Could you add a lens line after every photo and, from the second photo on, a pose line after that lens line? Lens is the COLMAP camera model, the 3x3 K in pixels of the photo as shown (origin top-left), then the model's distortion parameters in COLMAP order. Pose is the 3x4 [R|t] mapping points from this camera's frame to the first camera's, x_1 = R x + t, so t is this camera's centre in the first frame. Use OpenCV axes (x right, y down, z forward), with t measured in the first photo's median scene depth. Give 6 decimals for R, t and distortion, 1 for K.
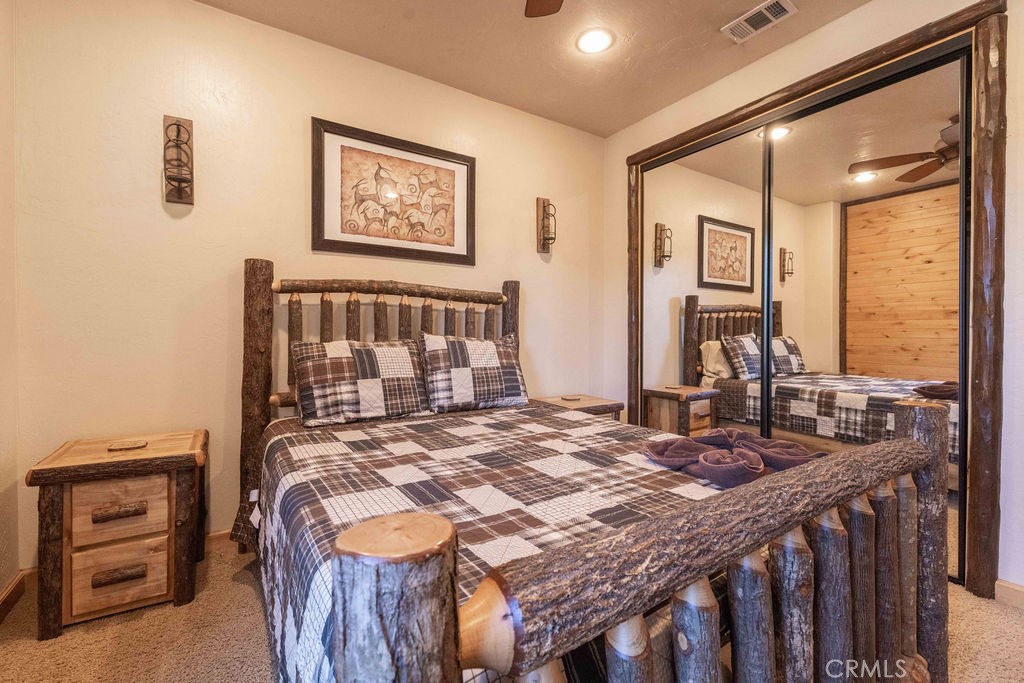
lens RADIAL K [[436.2, 0, 515.7], [0, 436.2, 341.3], [0, 0, 1]] dist [0.000453, -0.000011]
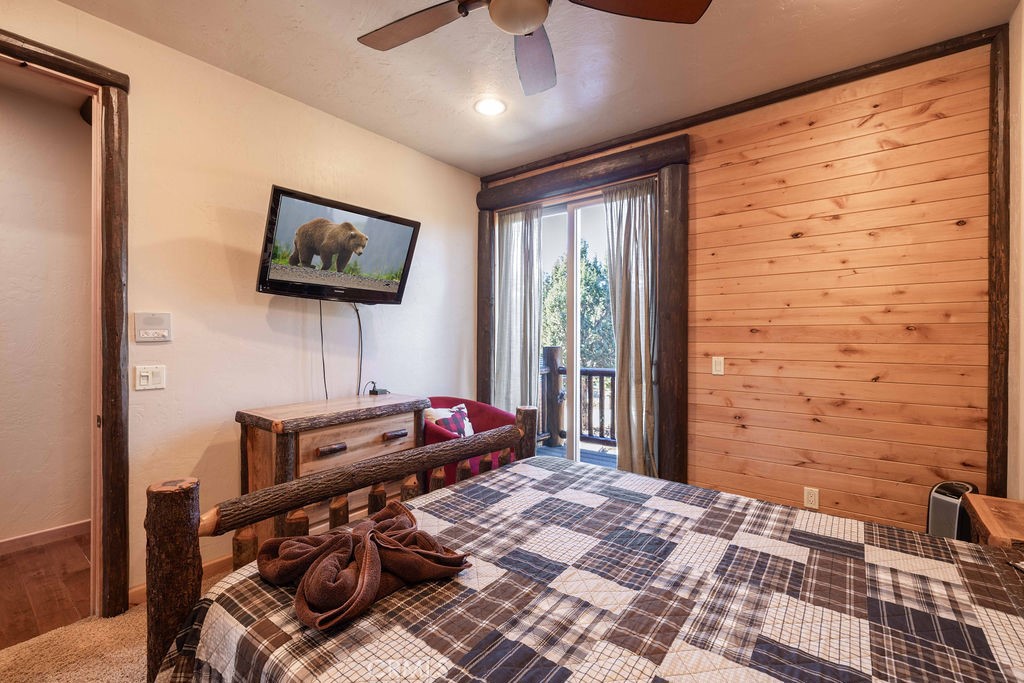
lens RADIAL K [[438.6, 0, 512.0], [0, 438.6, 335.4], [0, 0, 1]] dist [0.001646, 0.000160]
pose [[-0.947428, -0.004090, -0.319943, 0.440854], [-0.009890, 0.999815, 0.016503, -0.090864], [0.319817, 0.018800, -0.947293, 0.879875]]
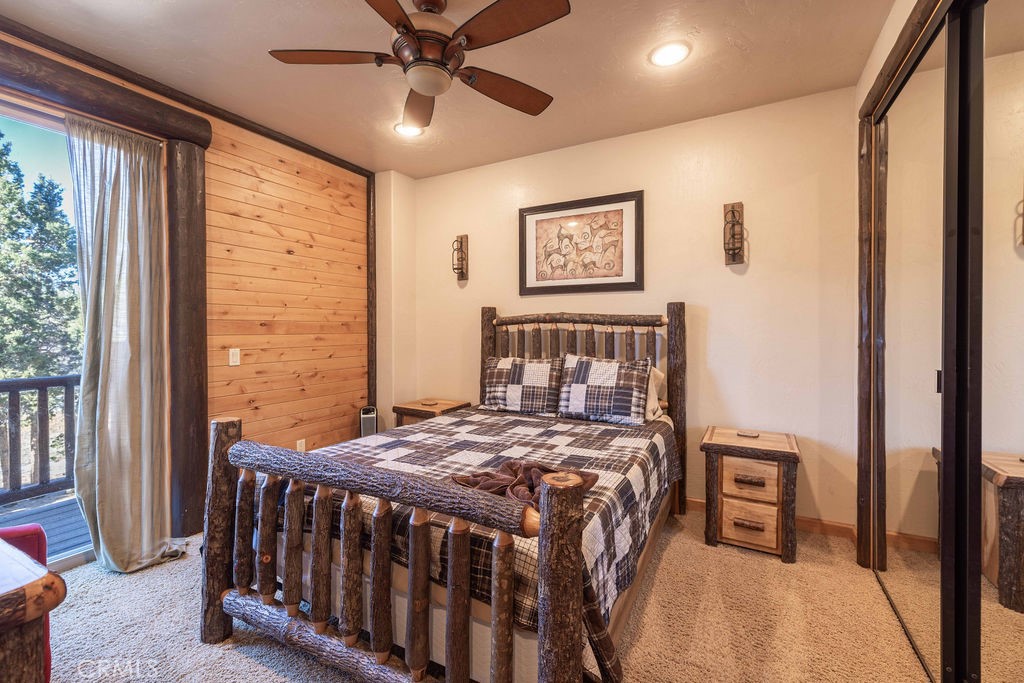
lens RADIAL K [[436.2, 0, 515.7], [0, 436.2, 341.3], [0, 0, 1]] dist [0.000453, -0.000011]
pose [[0.485664, 0.022242, -0.873863, 0.868291], [-0.014707, 0.999743, 0.017272, -0.078315], [0.874022, 0.004463, 0.485866, 0.256202]]
